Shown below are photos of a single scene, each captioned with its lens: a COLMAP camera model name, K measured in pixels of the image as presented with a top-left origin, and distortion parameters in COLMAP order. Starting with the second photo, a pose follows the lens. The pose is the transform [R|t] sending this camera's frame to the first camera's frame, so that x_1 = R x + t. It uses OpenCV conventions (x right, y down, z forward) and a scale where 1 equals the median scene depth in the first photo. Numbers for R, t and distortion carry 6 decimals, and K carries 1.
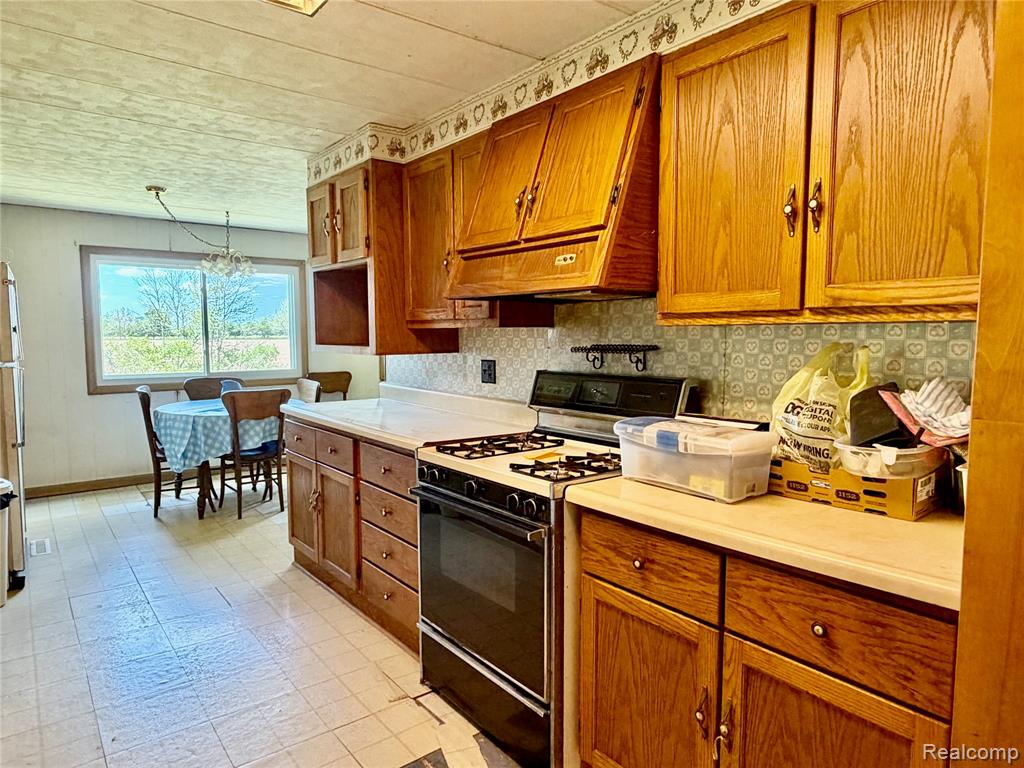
lens RADIAL K [[636.3, 0, 512.6], [0, 636.3, 387.5], [0, 0, 1]] dist [-0.003833, -0.000949]
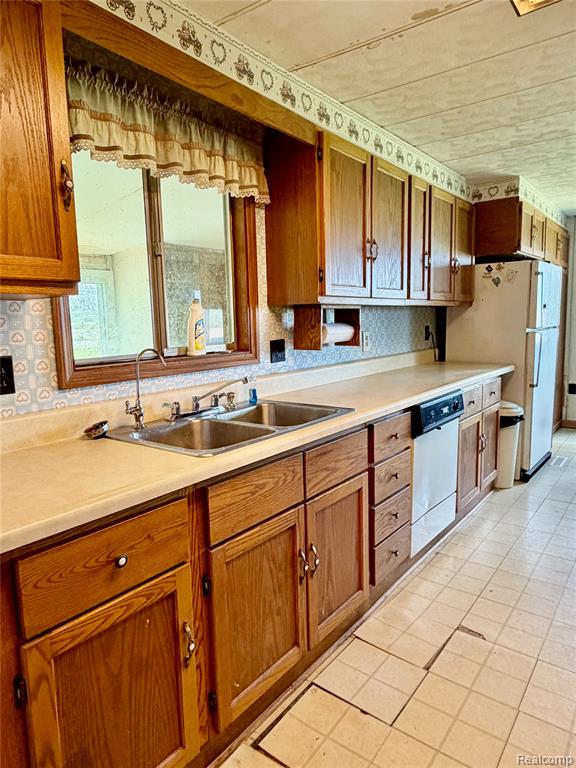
lens RADIAL K [[502.1, 0, 288.0], [0, 502.1, 384.0], [0, 0, 1]] dist [-0.000678, -0.000269]
pose [[0.241763, 0.118340, -0.963092, 0.218356], [-0.057404, 0.992541, 0.107549, -0.005551], [0.968636, 0.029284, 0.246753, 0.185160]]
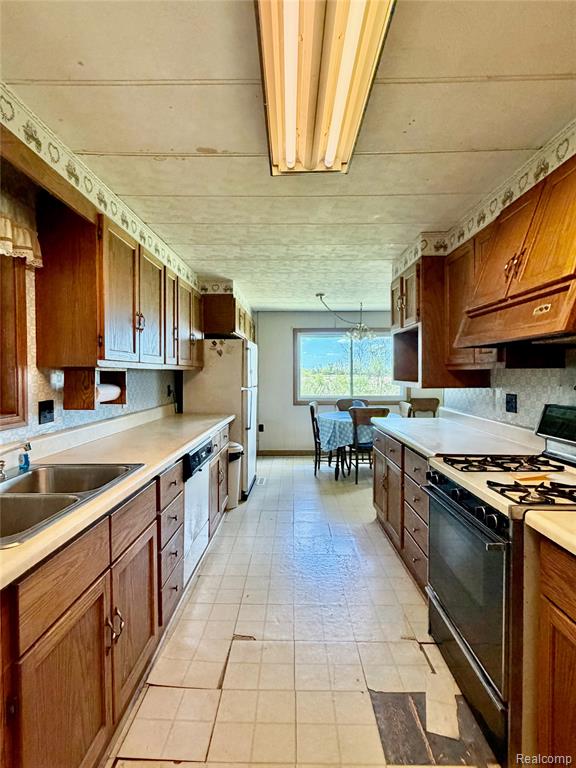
lens RADIAL K [[391.3, 0, 287.3], [0, 391.3, 382.6], [0, 0, 1]] dist [-0.001079, -0.000200]
pose [[0.776133, 0.013147, -0.630433, 0.114558], [-0.050947, 0.997821, -0.041913, -0.011202], [0.628508, 0.064649, 0.775112, 0.114429]]
